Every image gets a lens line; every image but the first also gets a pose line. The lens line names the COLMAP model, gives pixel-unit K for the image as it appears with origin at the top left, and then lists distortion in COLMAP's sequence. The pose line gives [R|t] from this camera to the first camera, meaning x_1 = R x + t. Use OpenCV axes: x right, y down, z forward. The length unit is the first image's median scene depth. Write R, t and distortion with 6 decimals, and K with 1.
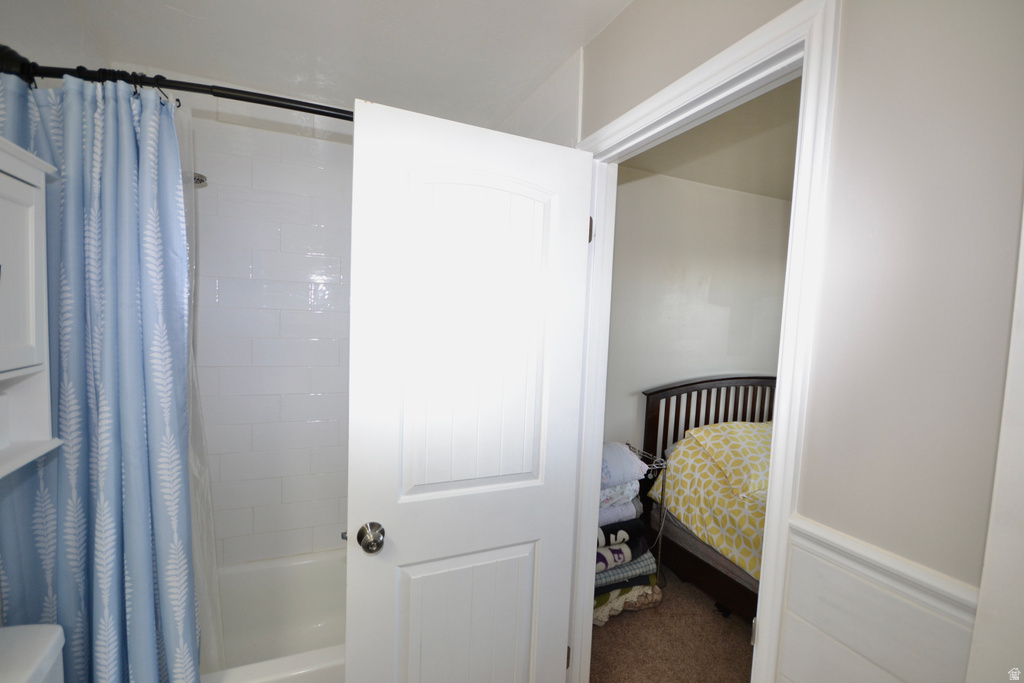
lens RADIAL K [[453.6, 0, 515.5], [0, 453.6, 346.2], [0, 0, 1]] dist [-0.002869, -0.005462]
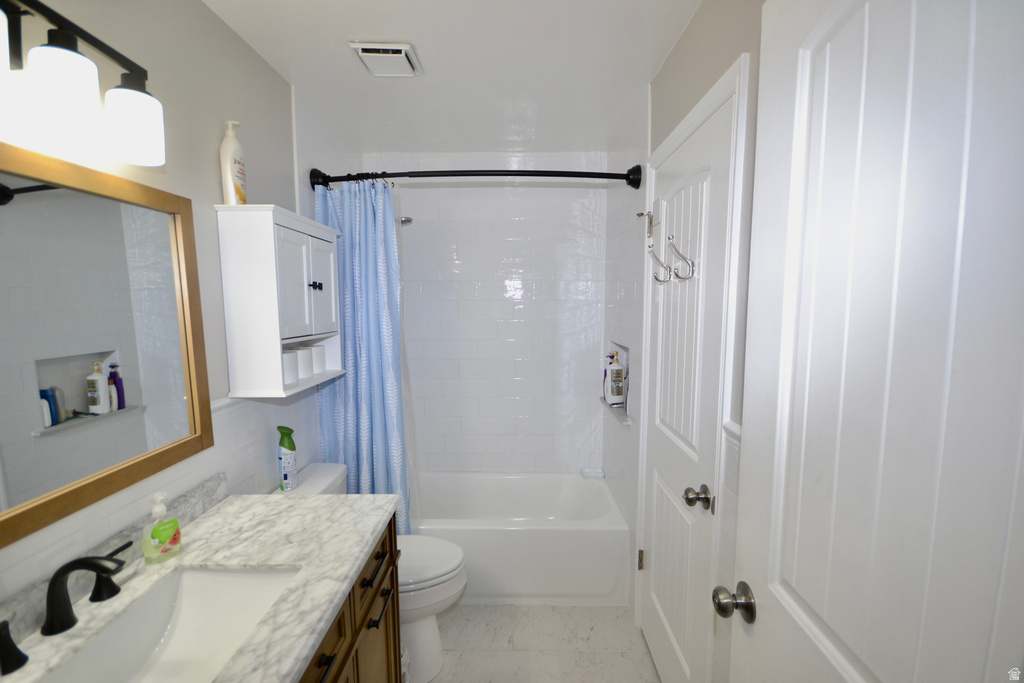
lens RADIAL K [[453.6, 0, 513.2], [0, 453.6, 343.9], [0, 0, 1]] dist [-0.002869, -0.005462]
pose [[0.910698, -0.004943, -0.413044, 0.445396], [0.012901, 0.999781, 0.016481, 0.065616], [0.412872, -0.020337, 0.910562, -0.469644]]
